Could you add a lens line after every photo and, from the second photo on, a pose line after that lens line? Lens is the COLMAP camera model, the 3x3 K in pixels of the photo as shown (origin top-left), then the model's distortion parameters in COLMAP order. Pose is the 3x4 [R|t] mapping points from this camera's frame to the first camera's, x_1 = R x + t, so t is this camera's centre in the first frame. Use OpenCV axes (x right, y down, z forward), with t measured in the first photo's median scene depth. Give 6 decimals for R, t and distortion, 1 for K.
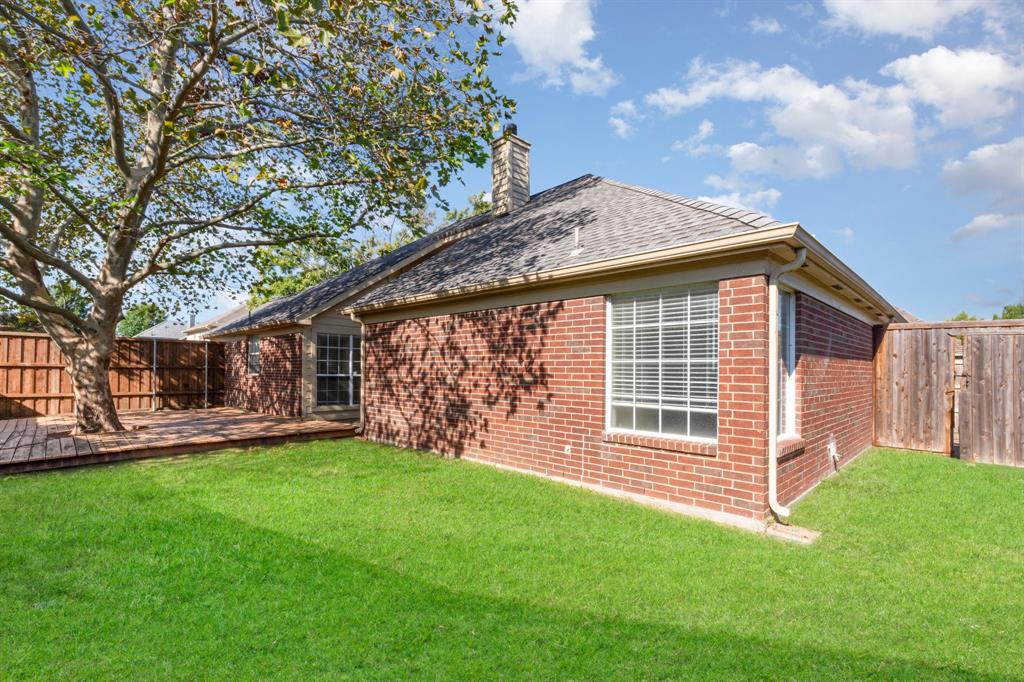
lens RADIAL K [[457.6, 0, 527.4], [0, 457.6, 364.8], [0, 0, 1]] dist [-0.003895, -0.001058]
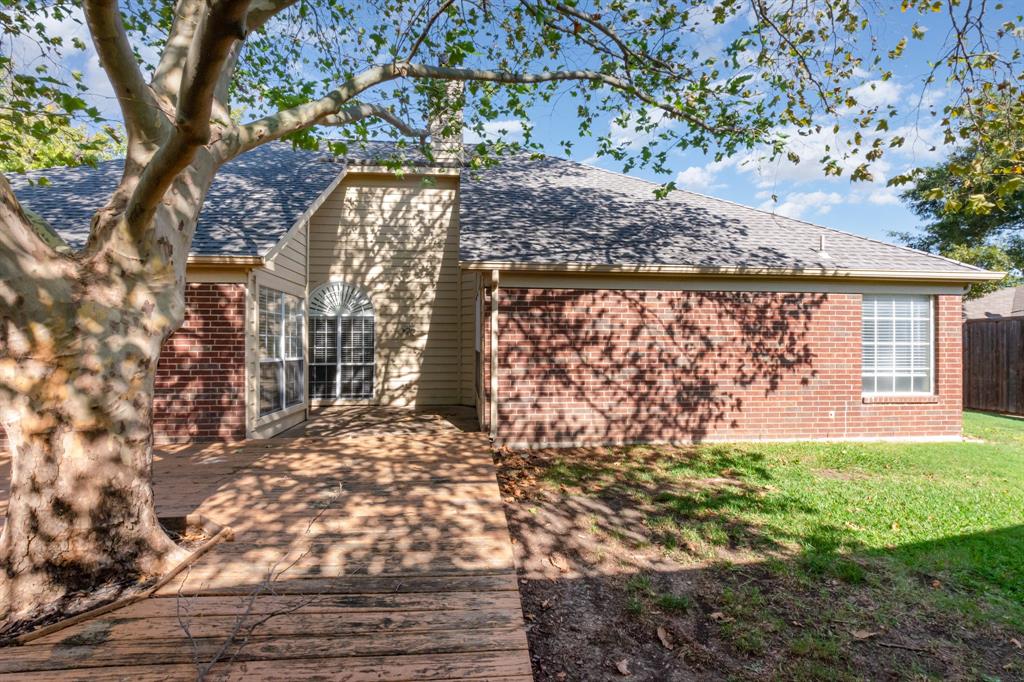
lens RADIAL K [[457.6, 0, 512.6], [0, 457.6, 341.9], [0, 0, 1]] dist [-0.003895, -0.001058]
pose [[0.663045, -0.004388, 0.748566, -1.109349], [-0.006235, 0.999916, 0.011385, -0.015522], [-0.748553, -0.012216, 0.662962, 0.653180]]
